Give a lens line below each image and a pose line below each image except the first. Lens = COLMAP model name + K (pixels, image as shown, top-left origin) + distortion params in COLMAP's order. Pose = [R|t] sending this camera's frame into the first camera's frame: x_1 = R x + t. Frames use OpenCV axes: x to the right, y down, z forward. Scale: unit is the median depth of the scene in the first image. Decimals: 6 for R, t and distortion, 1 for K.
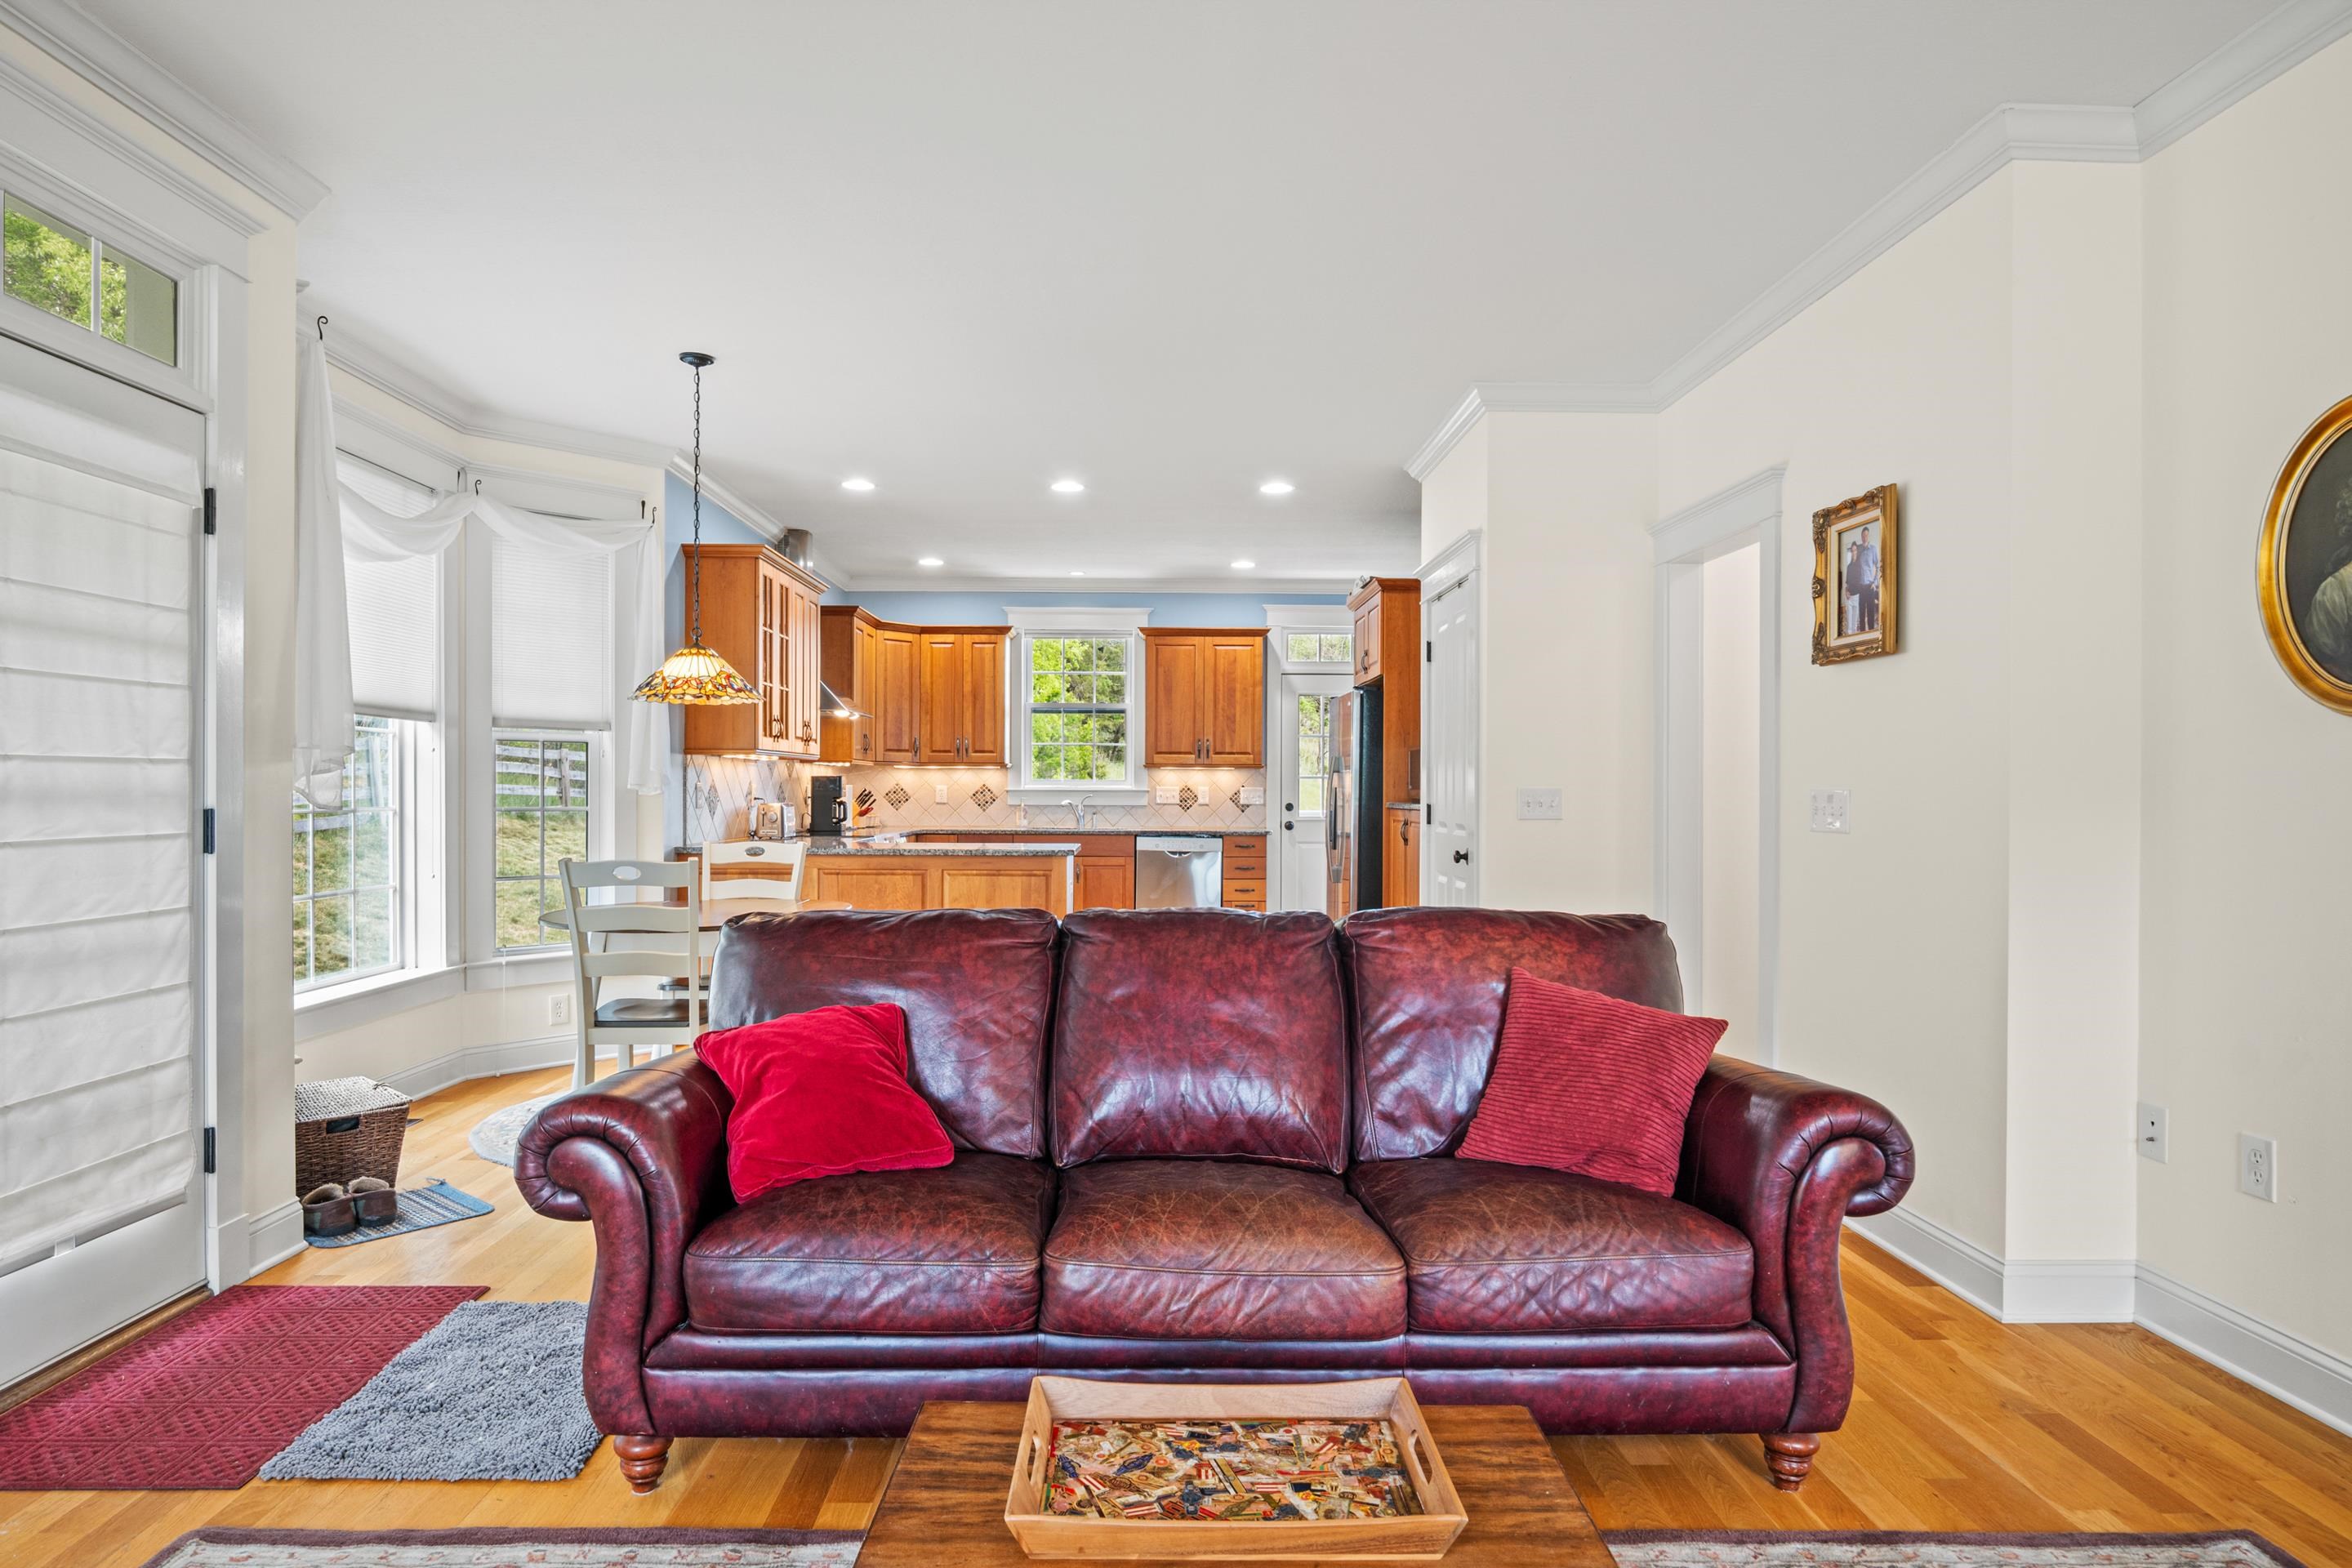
lens RADIAL K [[1332.5, 0, 1179.8], [0, 1332.5, 790.6], [0, 0, 1]] dist [0.000874, -0.000962]
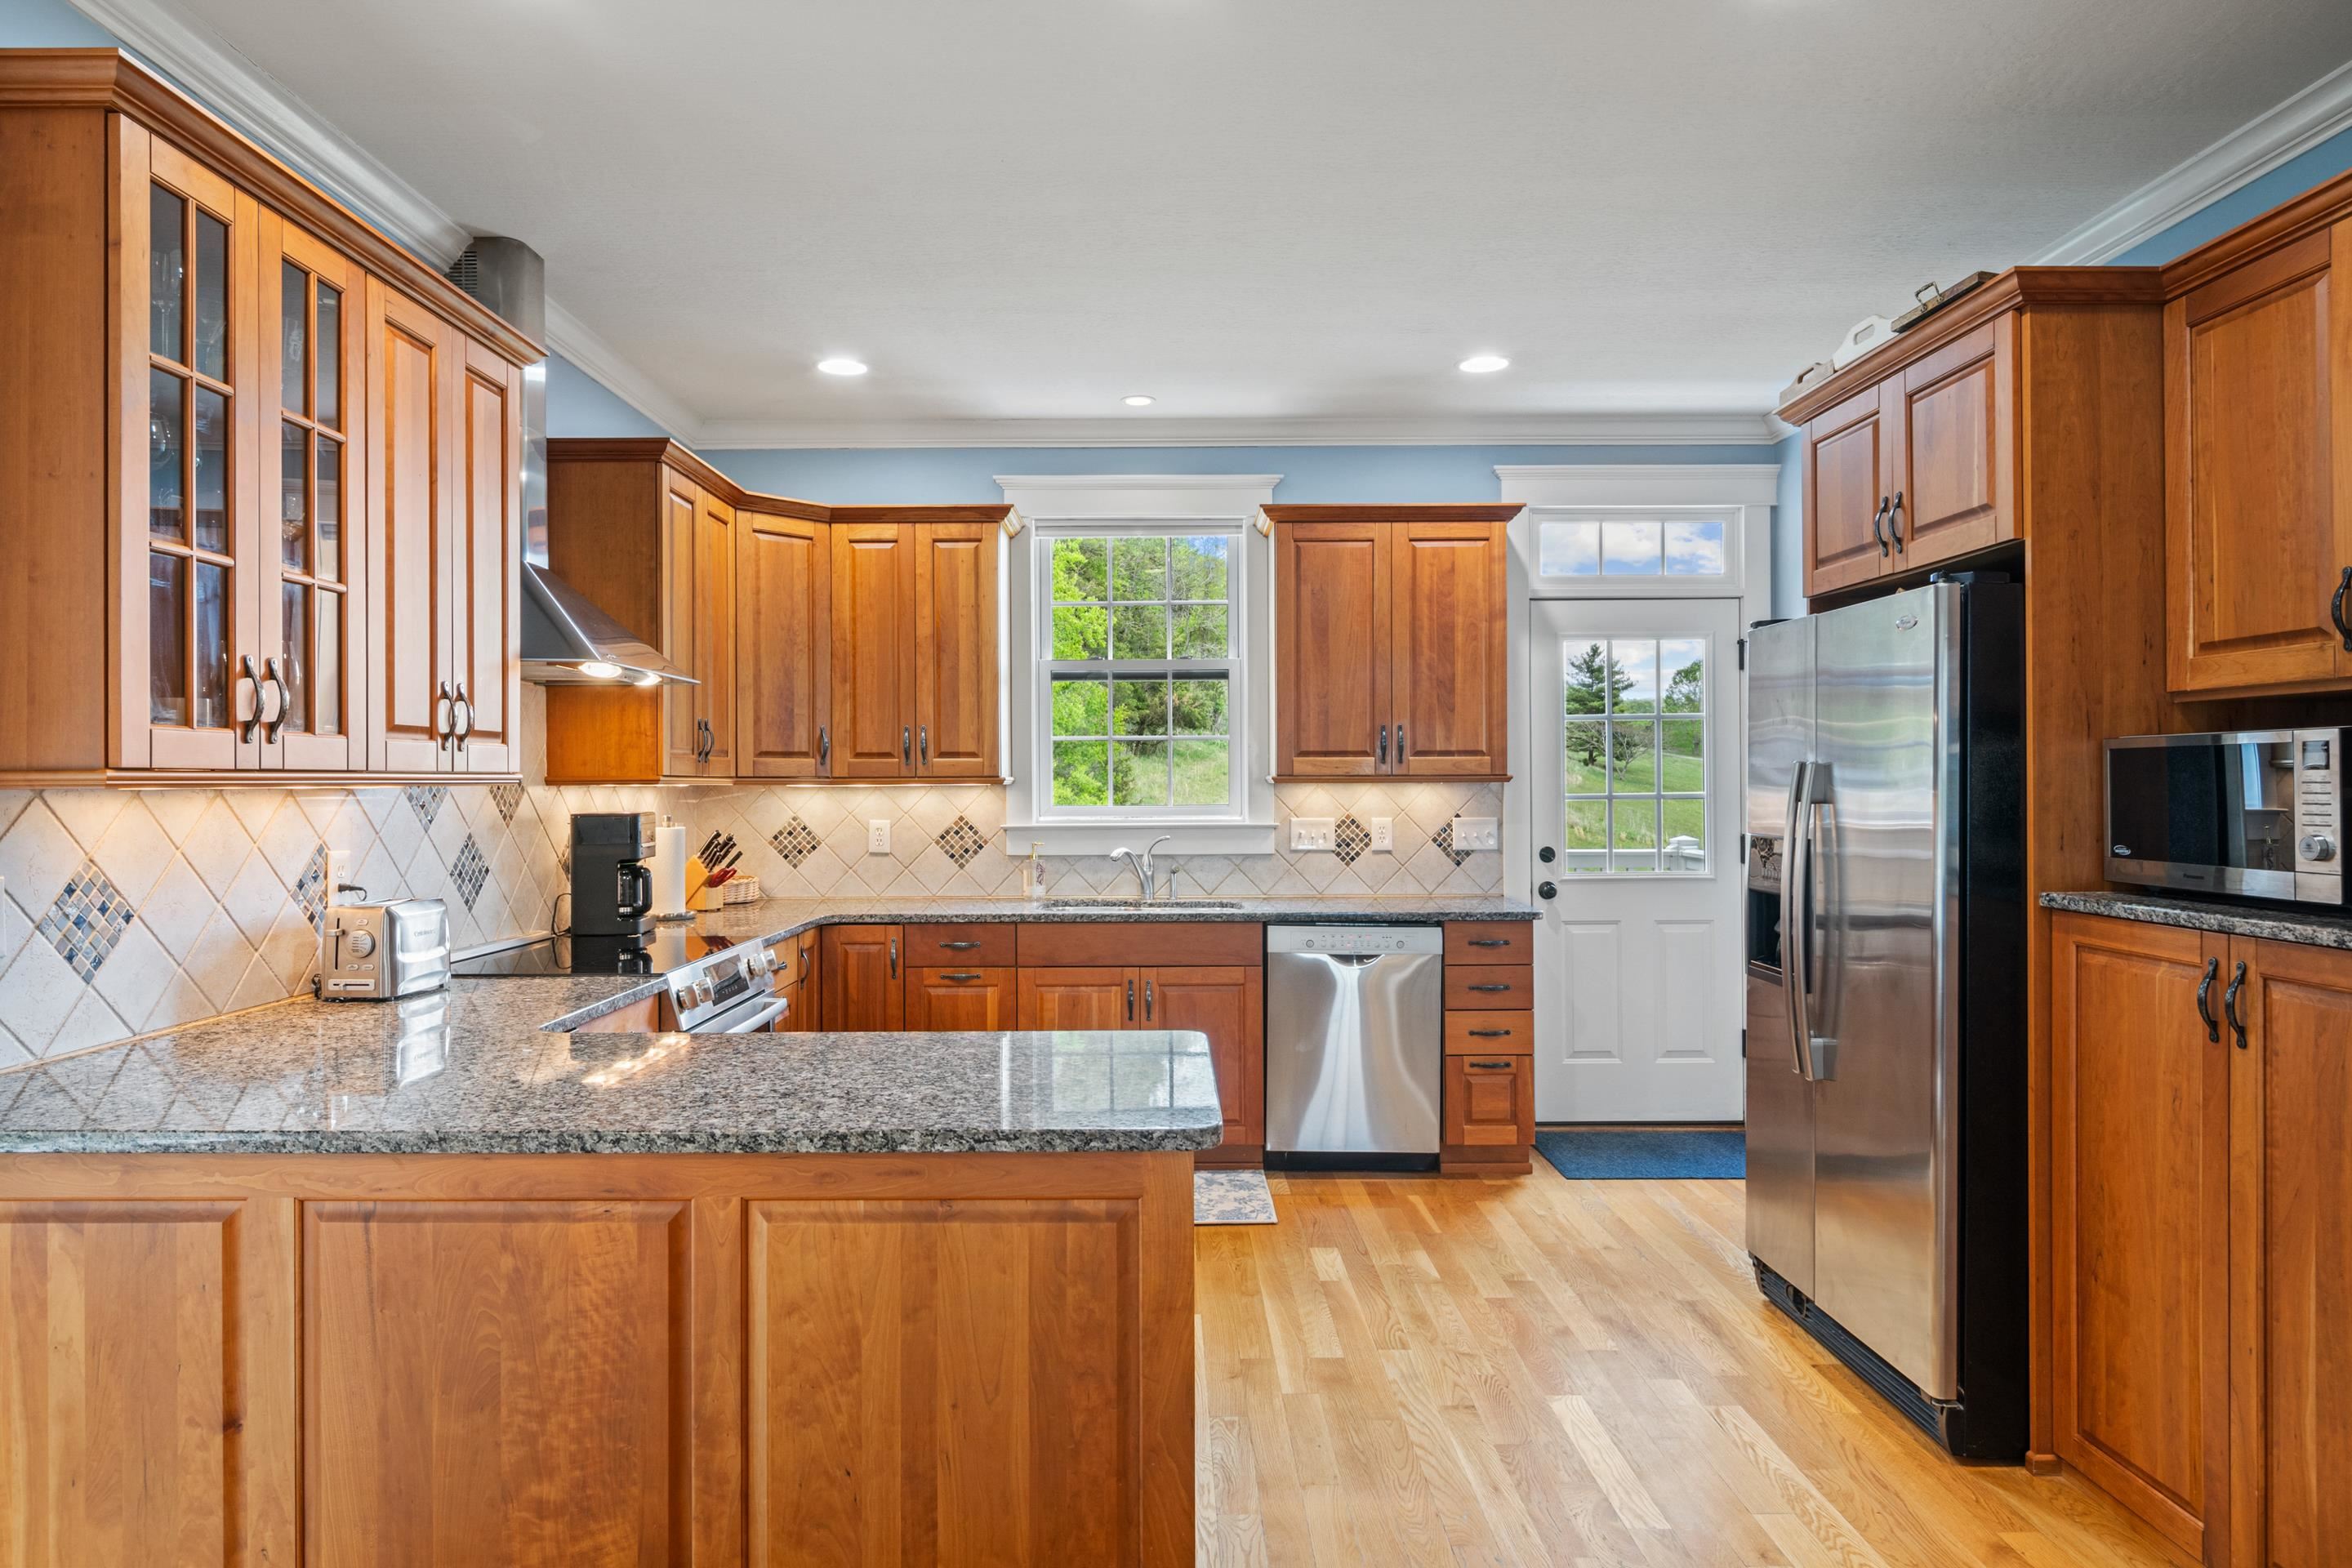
lens RADIAL K [[1392.3, 0, 1163.1], [0, 1392.3, 782.3], [0, 0, 1]] dist [0.002081, -0.005041]
pose [[0.999577, -0.009133, -0.027616, -0.054580], [0.009100, 0.999958, -0.001290, -0.017308], [0.027626, 0.001038, 0.999618, 0.473222]]
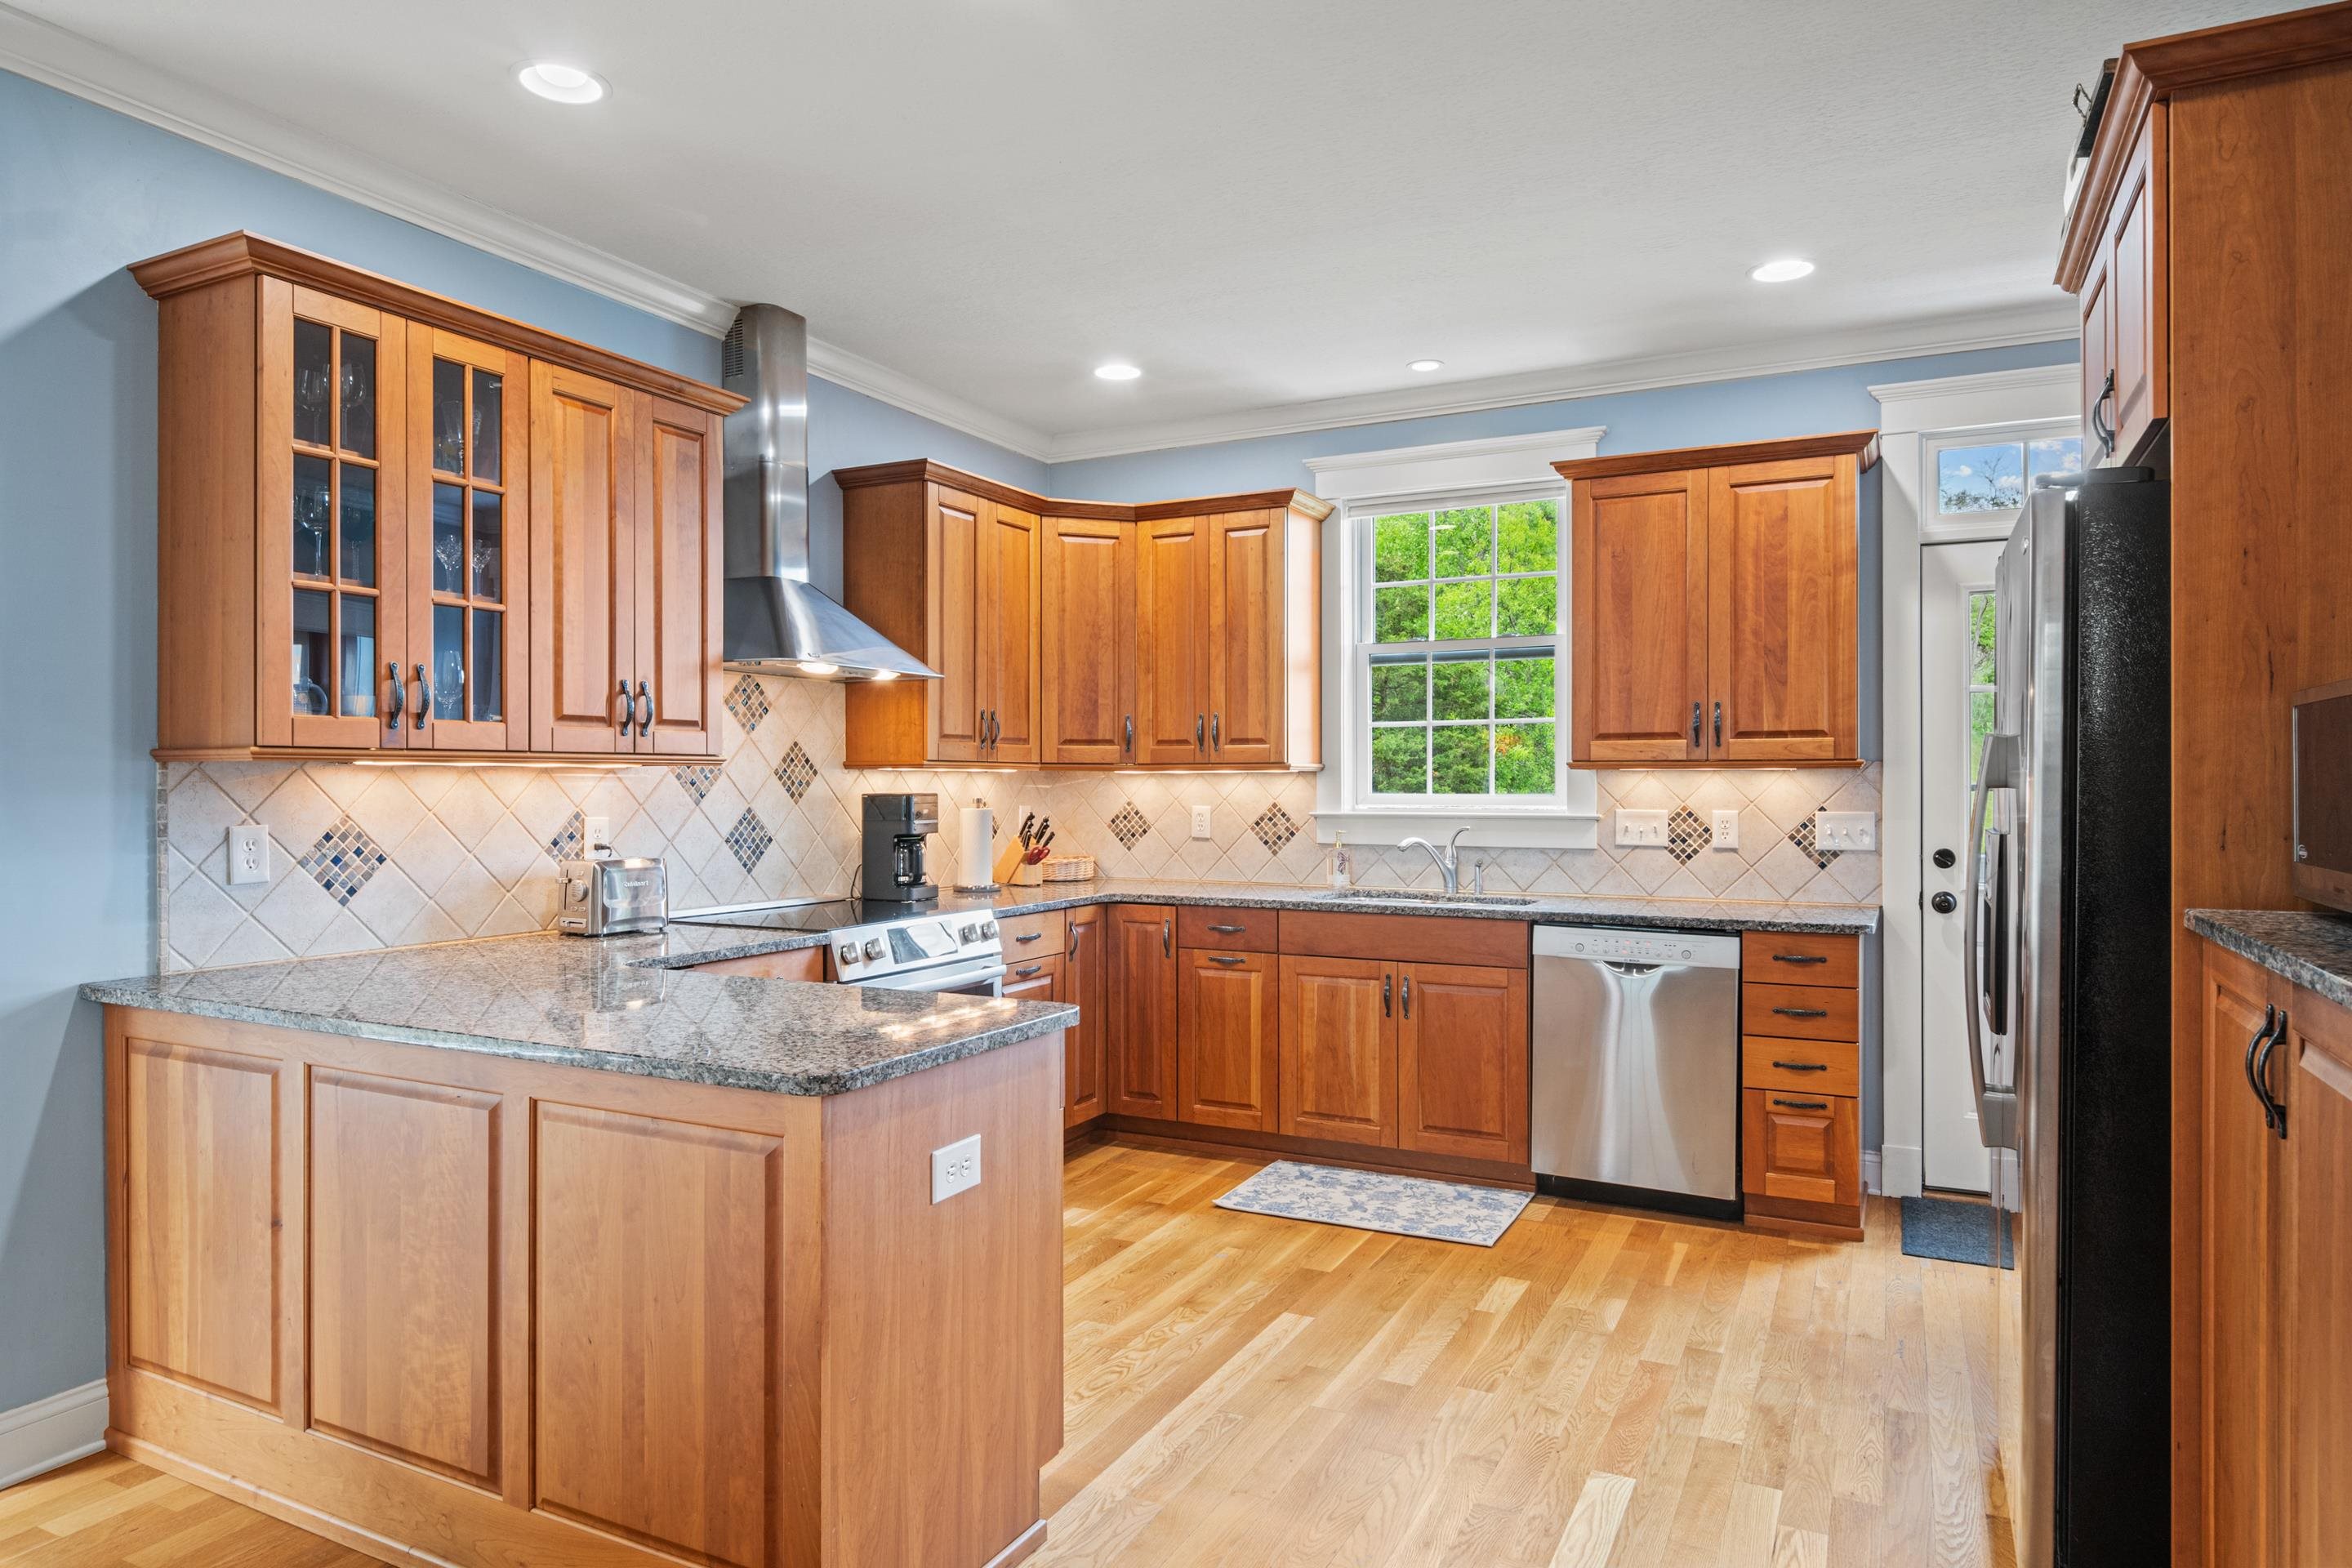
lens RADIAL K [[1423.4, 0, 1164.5], [0, 1423.4, 784.2], [0, 0, 1]] dist [0.002905, -0.002962]
pose [[0.874322, -0.004263, -0.485328, 0.089079], [0.004030, 0.999991, -0.001524, -0.012015], [0.485330, -0.000624, 0.874331, 0.507935]]
